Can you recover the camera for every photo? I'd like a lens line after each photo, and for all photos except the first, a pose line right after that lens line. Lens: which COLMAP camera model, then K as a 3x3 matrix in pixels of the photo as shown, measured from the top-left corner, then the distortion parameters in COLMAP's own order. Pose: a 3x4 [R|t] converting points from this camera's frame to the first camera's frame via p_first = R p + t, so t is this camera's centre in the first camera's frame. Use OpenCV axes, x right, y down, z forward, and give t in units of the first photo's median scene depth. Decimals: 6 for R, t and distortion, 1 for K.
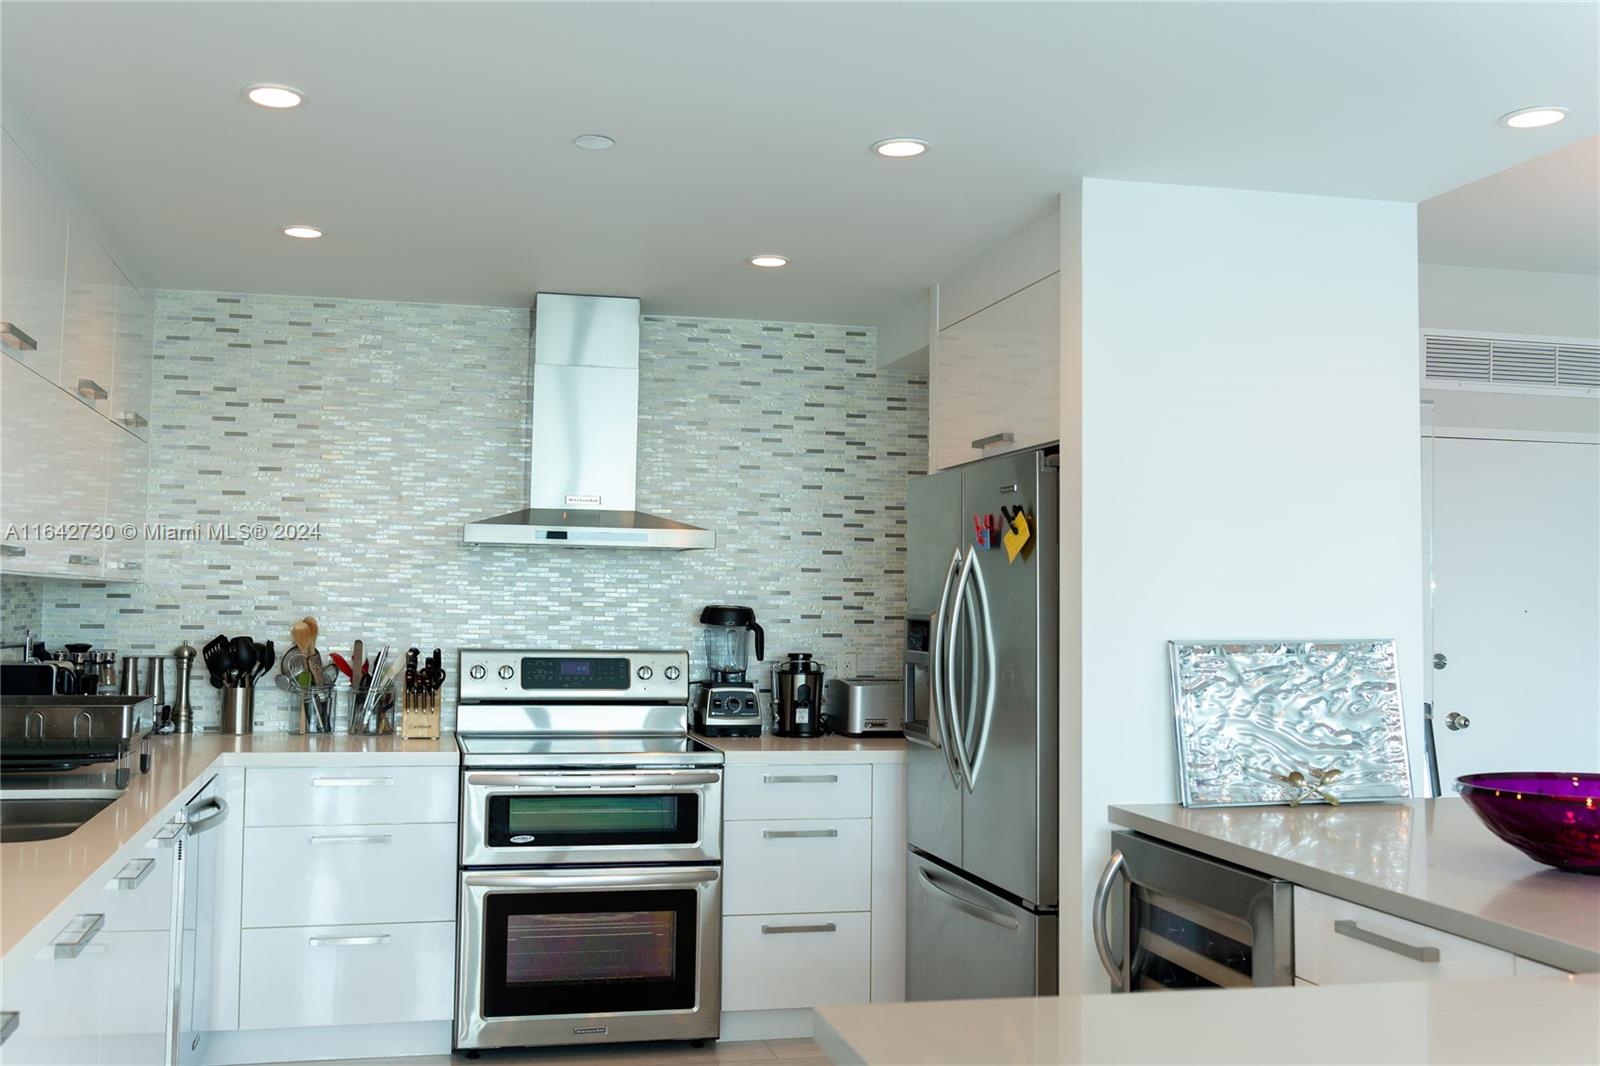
lens RADIAL K [[1430.4, 0, 848.2], [0, 1430.4, 518.7], [0, 0, 1]] dist [-0.004688, 0.006199]
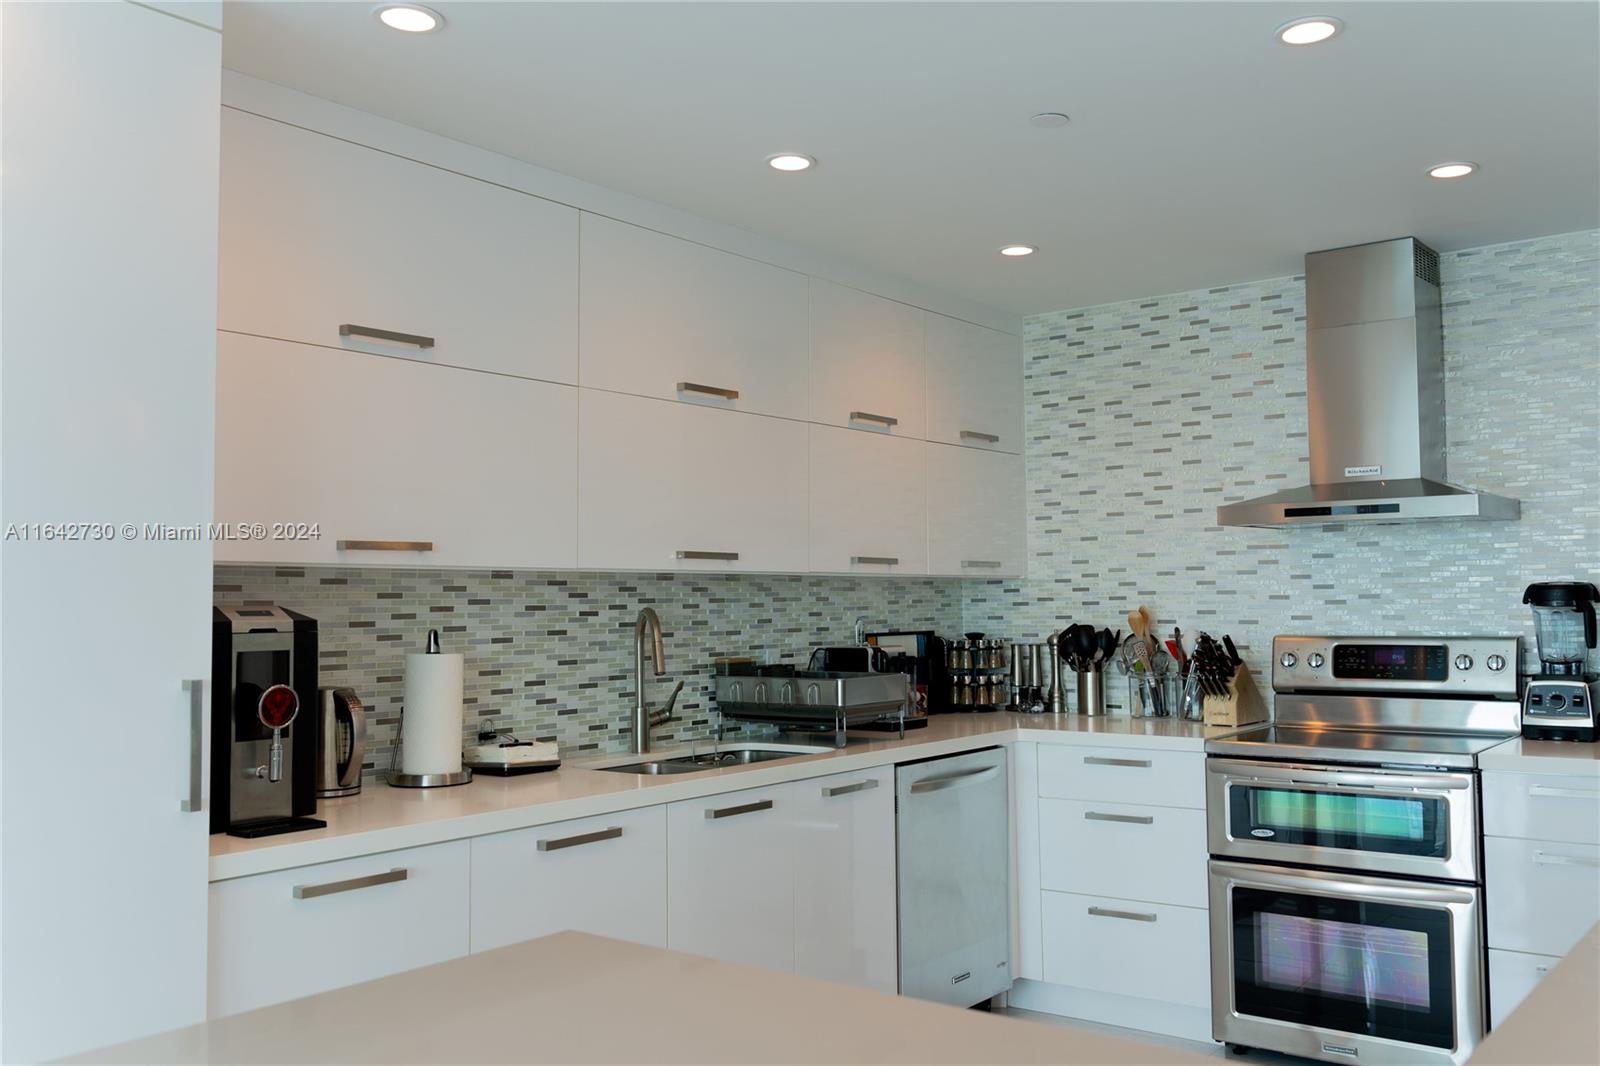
lens RADIAL K [[1472.4, 0, 800.0], [0, 1472.4, 533.0], [0, 0, 1]] dist [-0.010181, -0.005080]
pose [[0.635280, -0.057516, -0.770137, 0.293348], [0.067943, 0.997519, -0.018452, 0.018475], [0.769287, -0.040604, 0.637611, 0.124323]]
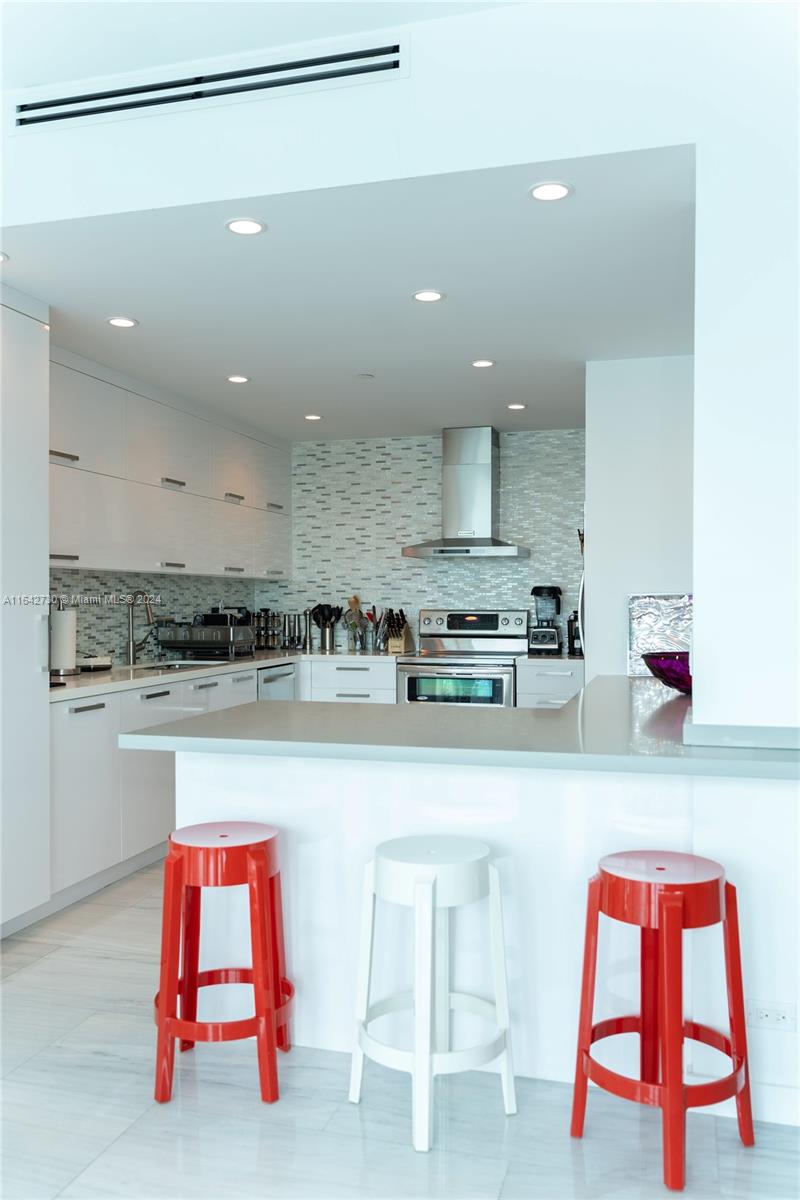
lens RADIAL K [[966.5, 0, 407.5], [0, 966.5, 613.3], [0, 0, 1]] dist [-0.002542, -0.000170]
pose [[0.872939, -0.005179, -0.487801, 0.377896], [0.041277, 0.997142, 0.063282, 0.008989], [0.486079, -0.075376, 0.870658, -0.195696]]
